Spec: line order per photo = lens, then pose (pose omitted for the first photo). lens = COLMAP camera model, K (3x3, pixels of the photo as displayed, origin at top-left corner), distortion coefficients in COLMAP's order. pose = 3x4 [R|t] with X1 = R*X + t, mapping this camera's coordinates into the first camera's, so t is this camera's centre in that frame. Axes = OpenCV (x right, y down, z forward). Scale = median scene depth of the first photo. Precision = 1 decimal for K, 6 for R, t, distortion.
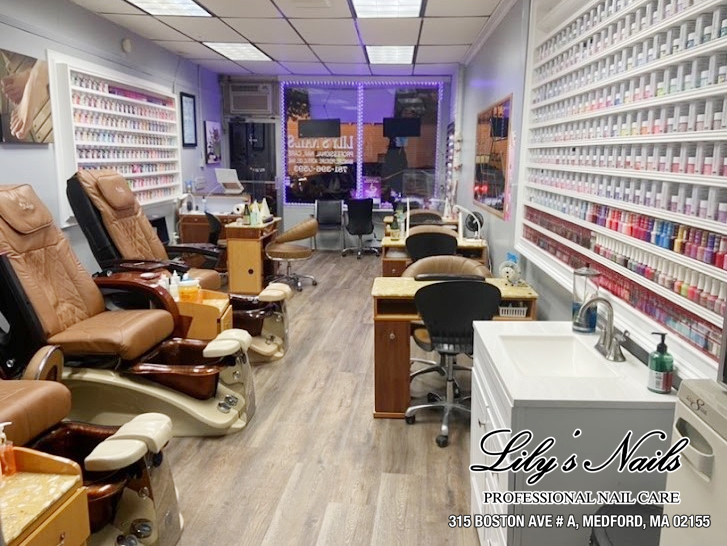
lens RADIAL K [[579.9, 0, 363.5], [0, 579.9, 273.0], [0, 0, 1]] dist [0.065955, -0.103759]
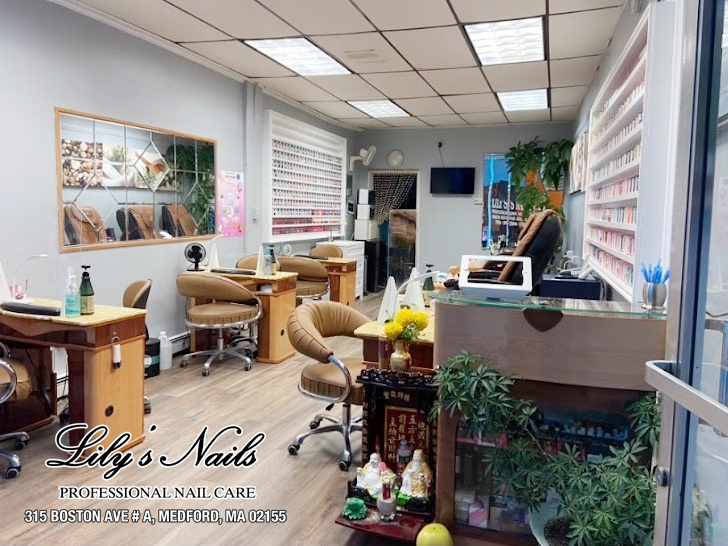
lens RADIAL K [[580.7, 0, 364.0], [0, 580.7, 273.0], [0, 0, 1]] dist [0.065955, -0.103759]
pose [[-0.964259, -0.057082, 0.258741, -0.455363], [0.023557, 0.954182, 0.298297, -0.429318], [-0.263913, 0.293731, -0.918734, 2.300345]]
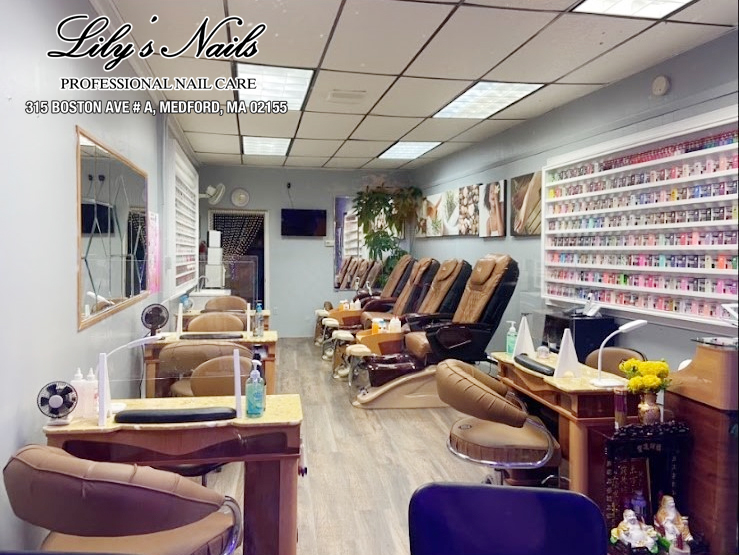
lens RADIAL K [[589.4, 0, 369.5], [0, 589.4, 277.5], [0, 0, 1]] dist [0.065955, -0.103759]
pose [[-0.969535, -0.006841, -0.244859, 0.136850], [-0.065749, 0.970195, 0.233234, -0.425444], [0.235965, 0.242228, -0.941088, 2.244976]]
